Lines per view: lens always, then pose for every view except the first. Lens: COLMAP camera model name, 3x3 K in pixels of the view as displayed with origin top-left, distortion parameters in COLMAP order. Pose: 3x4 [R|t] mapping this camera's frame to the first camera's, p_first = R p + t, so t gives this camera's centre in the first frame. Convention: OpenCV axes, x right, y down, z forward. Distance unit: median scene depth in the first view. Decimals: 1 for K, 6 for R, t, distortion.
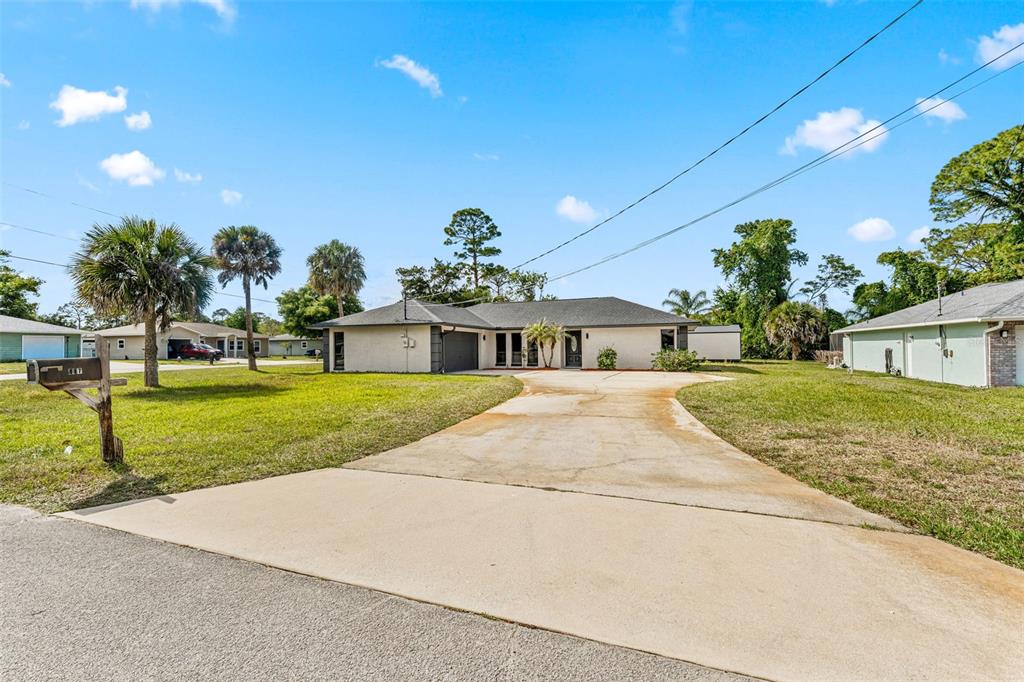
lens RADIAL K [[412.2, 0, 514.2], [0, 412.2, 342.3], [0, 0, 1]] dist [0.000021, -0.000005]
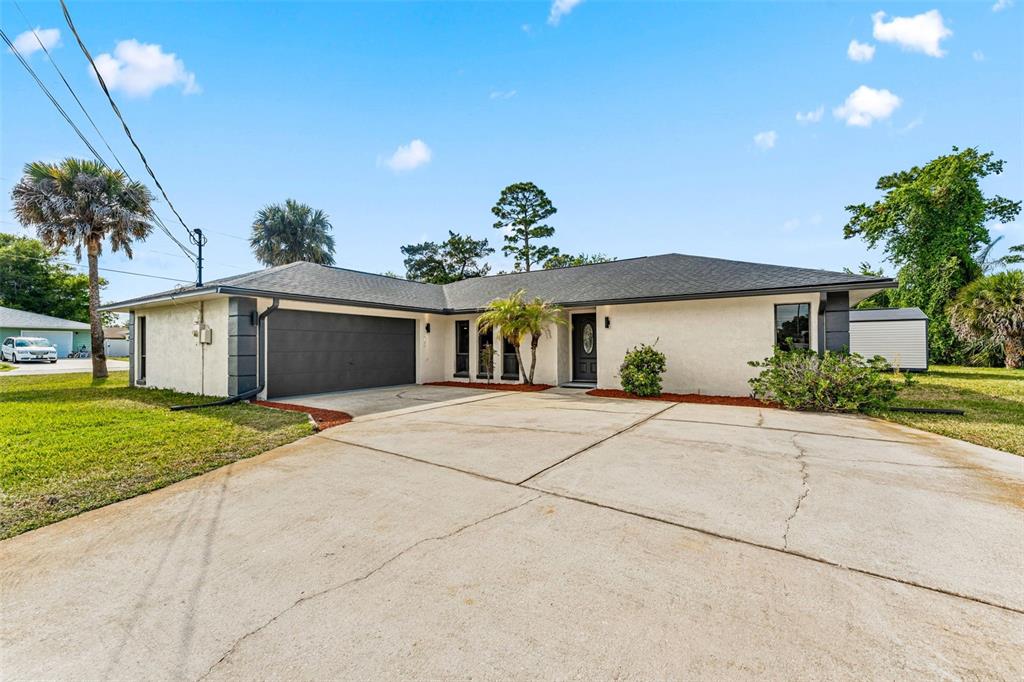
lens RADIAL K [[412.2, 0, 514.2], [0, 412.2, 342.3], [0, 0, 1]] dist [0.000021, -0.000005]
pose [[0.979810, 0.002751, -0.199910, 0.084758], [-0.001599, 0.999981, 0.005925, 0.002719], [0.199922, -0.005485, 0.979796, 0.252502]]
